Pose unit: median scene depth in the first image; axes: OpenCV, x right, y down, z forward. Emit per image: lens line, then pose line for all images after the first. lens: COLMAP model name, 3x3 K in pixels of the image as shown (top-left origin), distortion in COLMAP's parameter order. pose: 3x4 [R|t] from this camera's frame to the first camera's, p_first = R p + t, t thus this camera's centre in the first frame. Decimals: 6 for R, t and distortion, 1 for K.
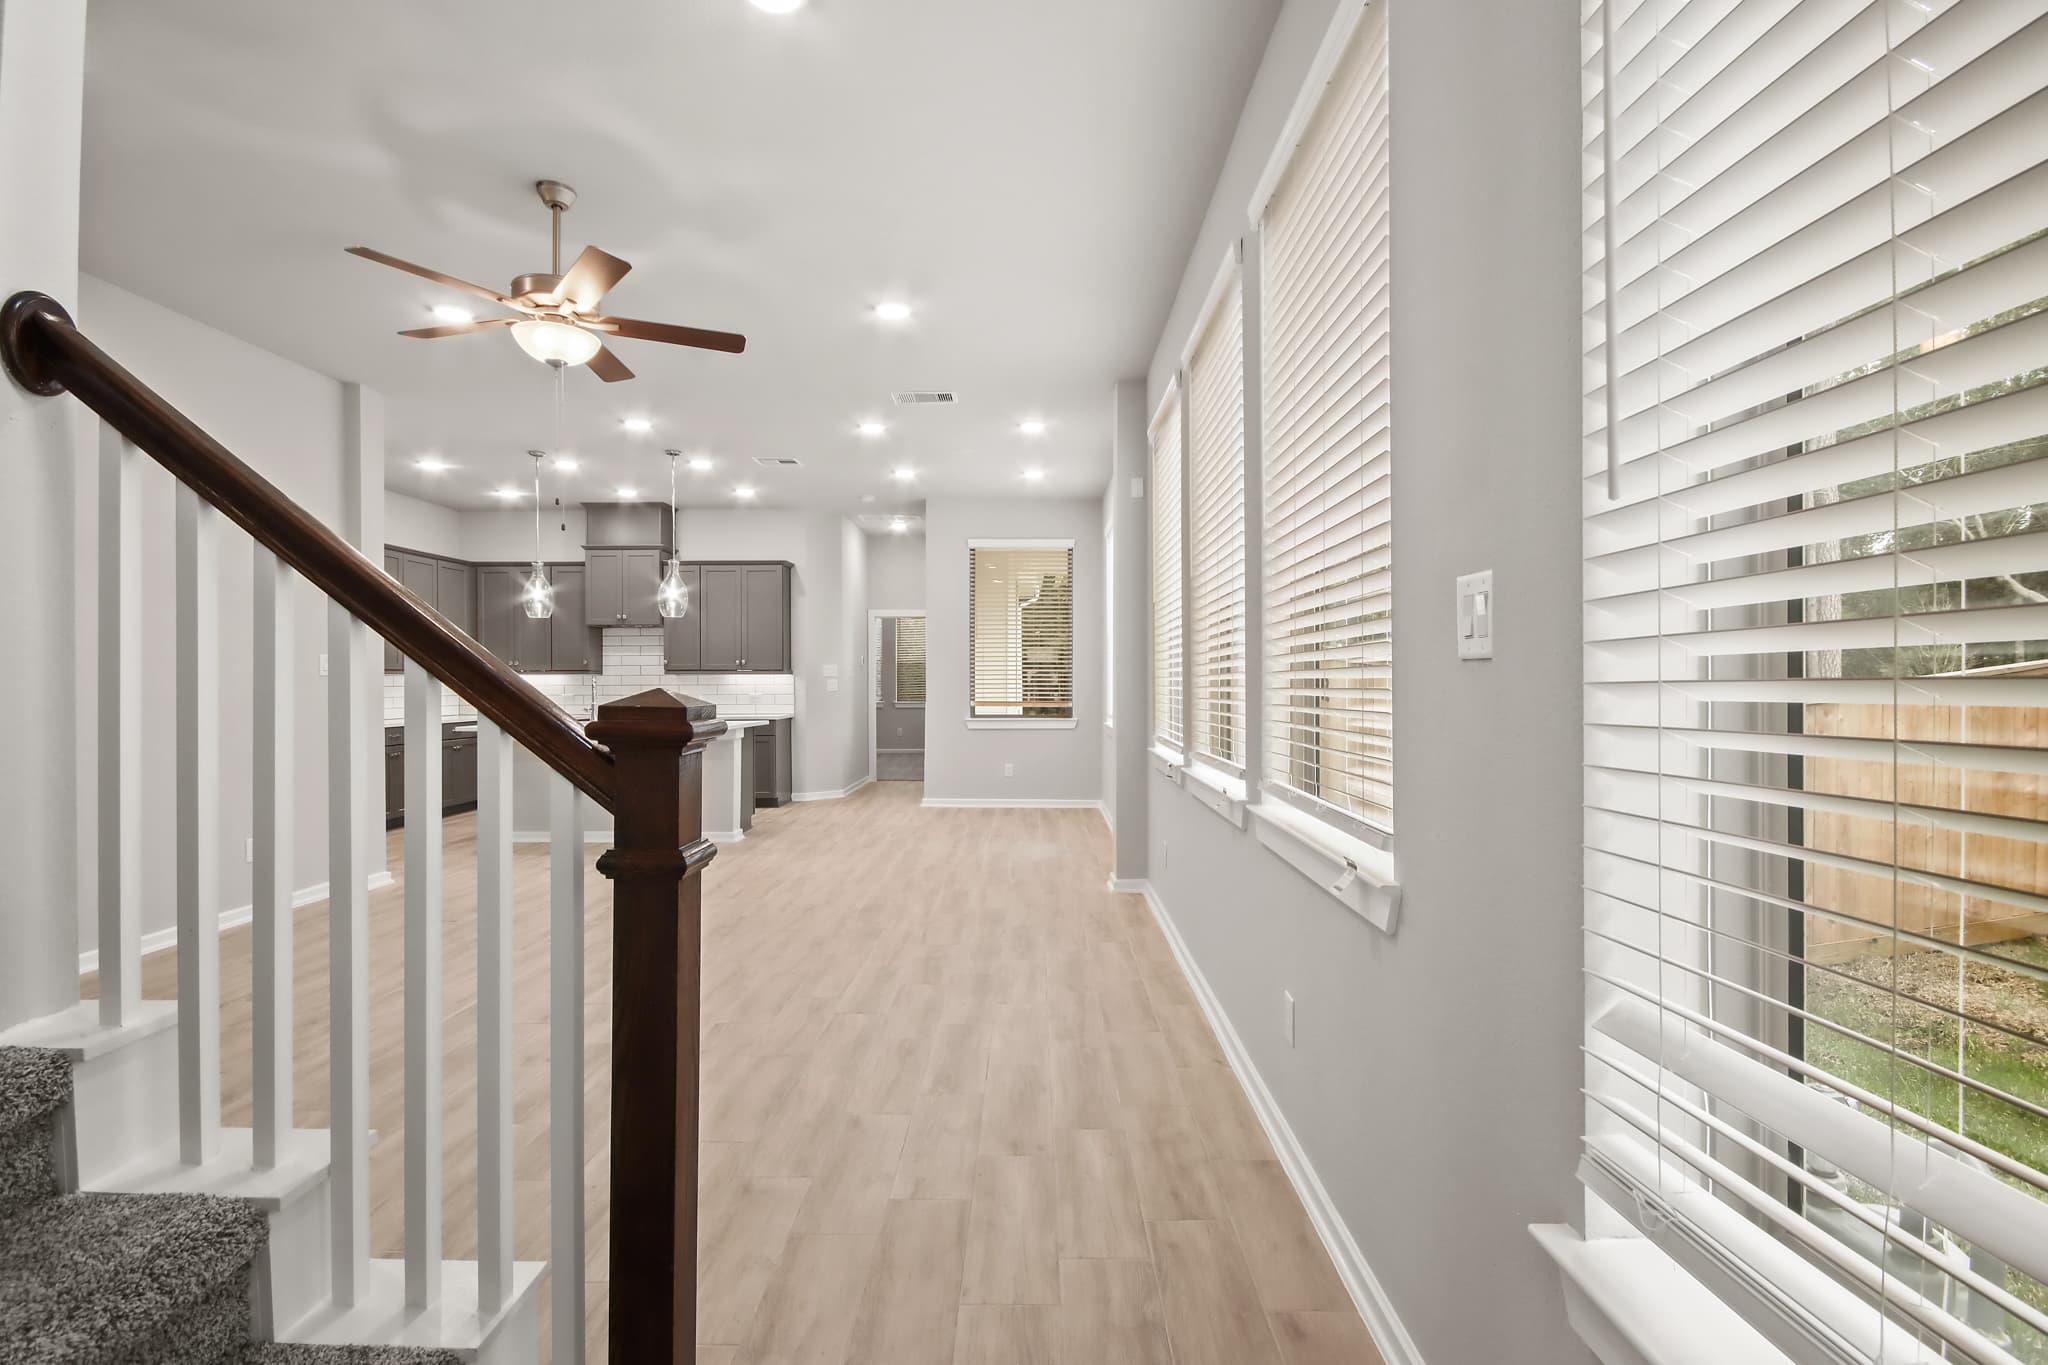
lens RADIAL K [[963.6, 0, 1024.2], [0, 963.6, 684.2], [0, 0, 1]] dist [-0.001337, 0.000151]
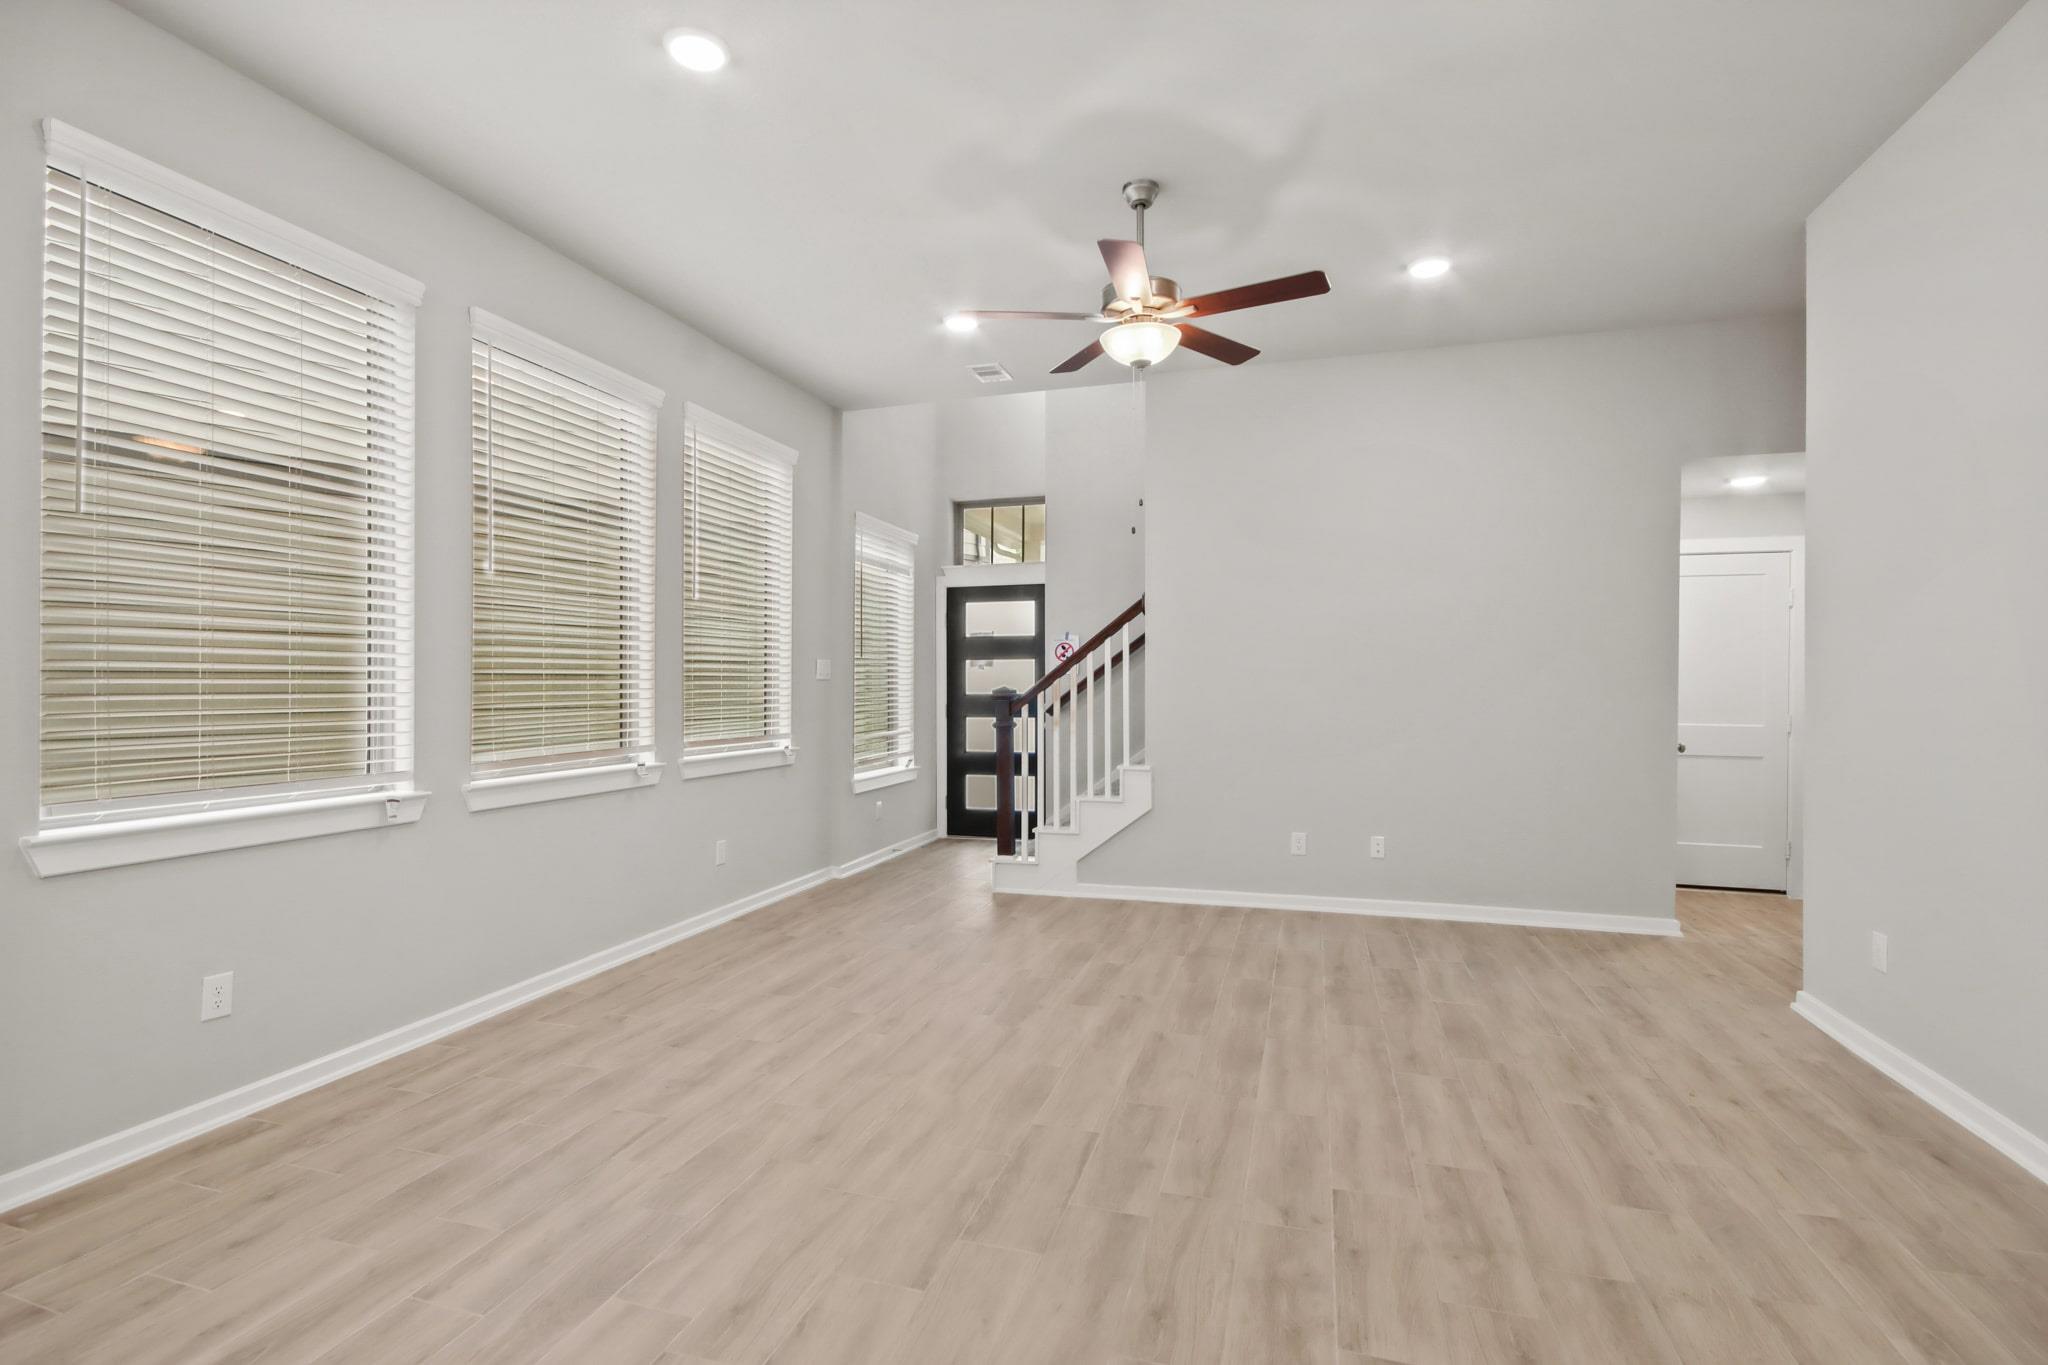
lens RADIAL K [[963.6, 0, 1023.7], [0, 963.6, 682.8], [0, 0, 1]] dist [-0.001337, 0.000151]
pose [[-0.960602, 0.003166, 0.277911, -0.244834], [0.003268, 0.999995, -0.000096, -0.001682], [-0.277910, 0.000816, -0.960607, 0.754927]]
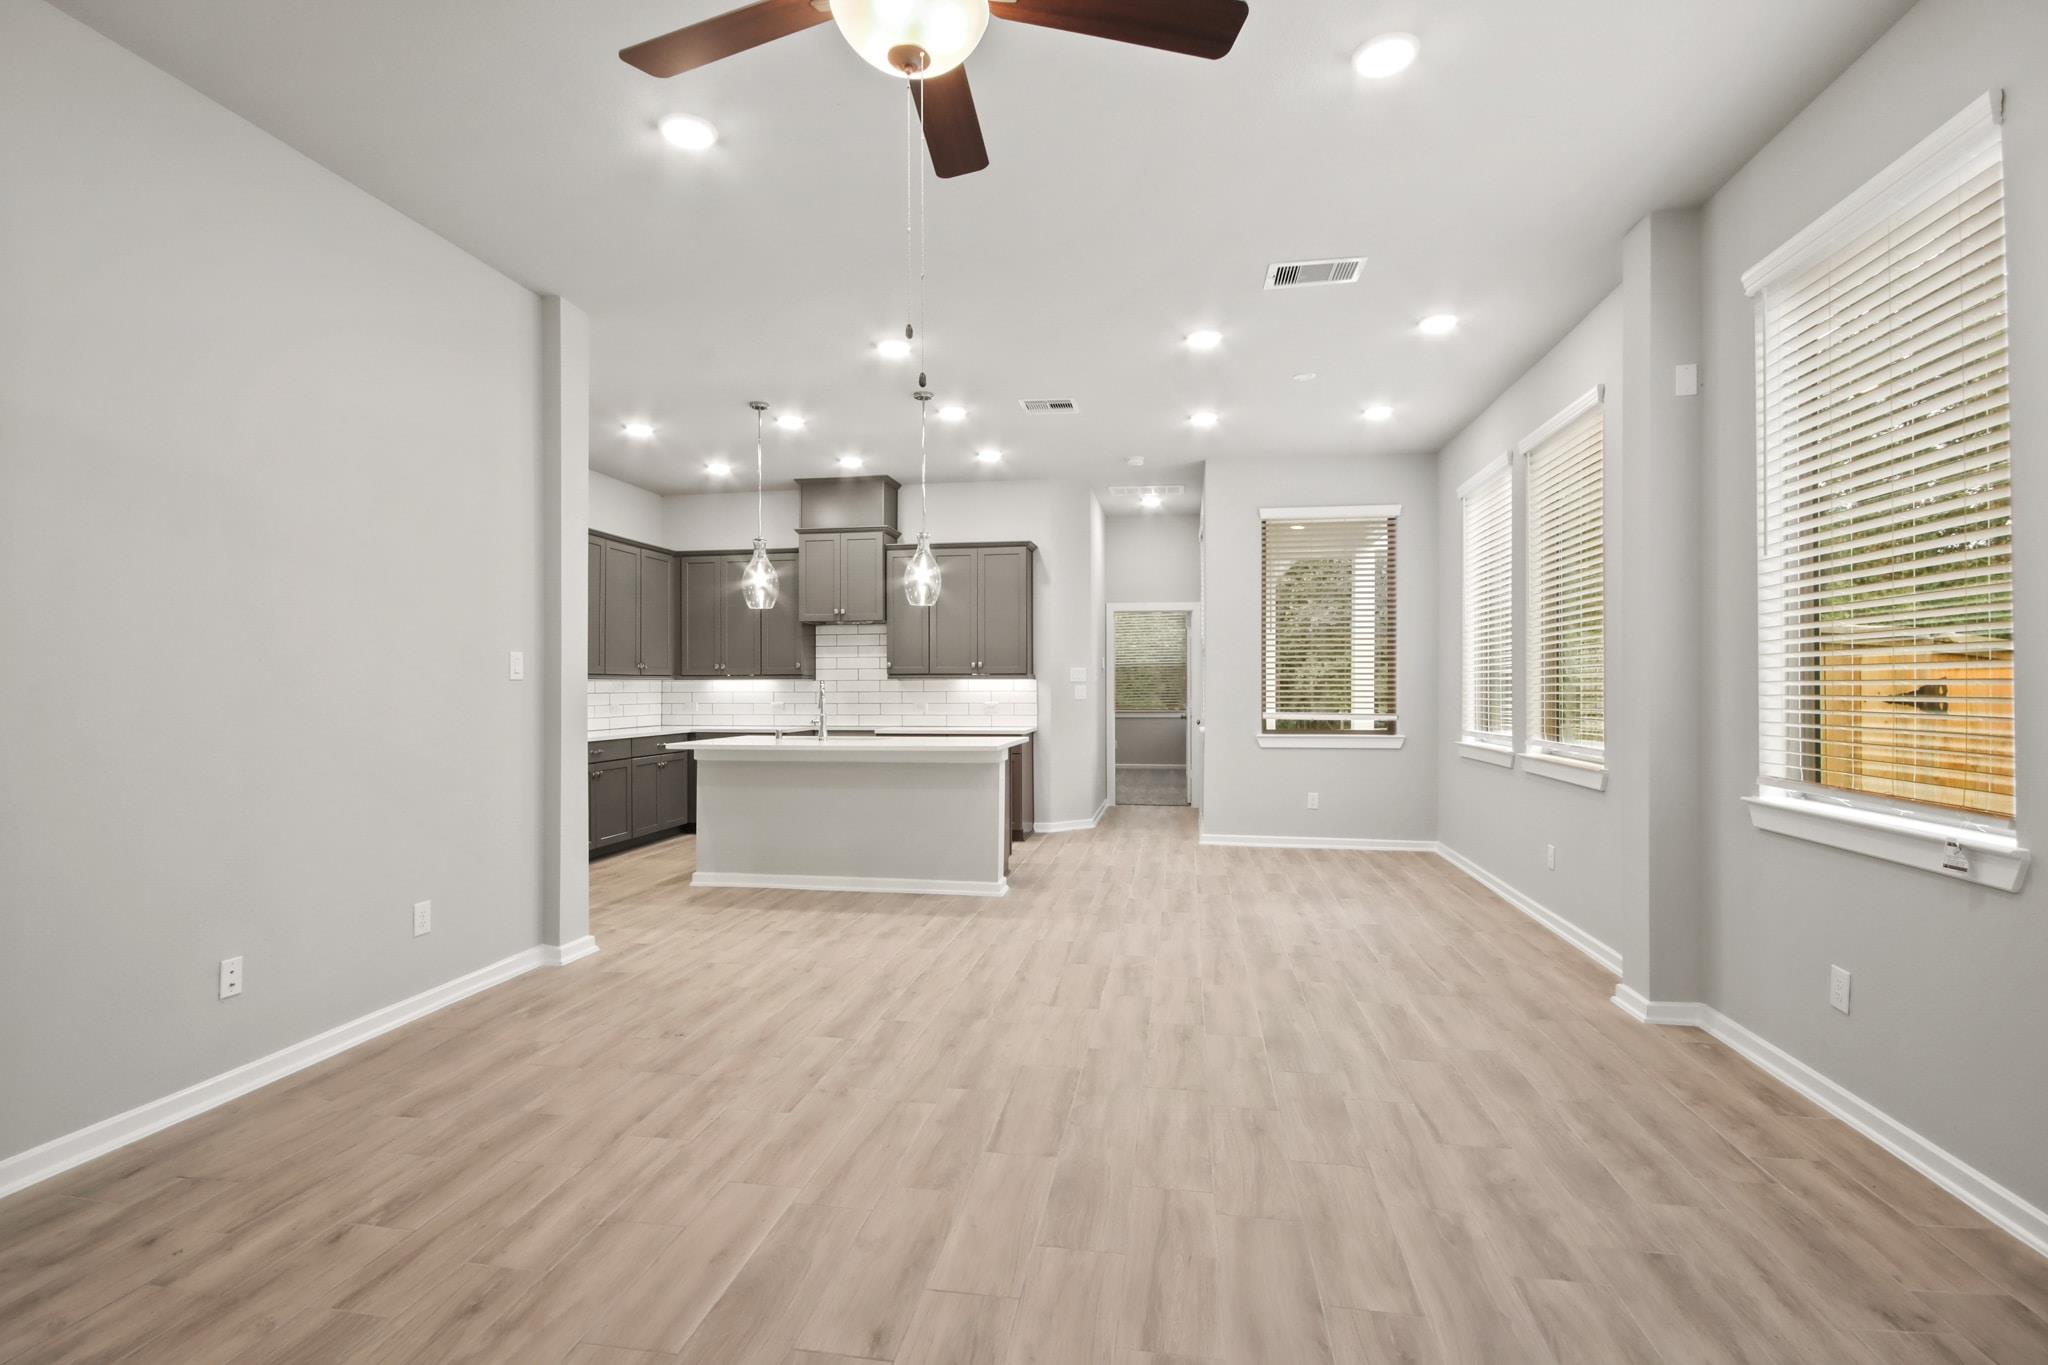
lens RADIAL K [[963.6, 0, 1020.8], [0, 963.6, 683.0], [0, 0, 1]] dist [-0.001337, 0.000151]
pose [[0.987371, 0.000163, -0.158422, -0.131157], [-0.001291, 0.999975, -0.007014, -0.000745], [0.158417, 0.007130, 0.987347, 0.192786]]
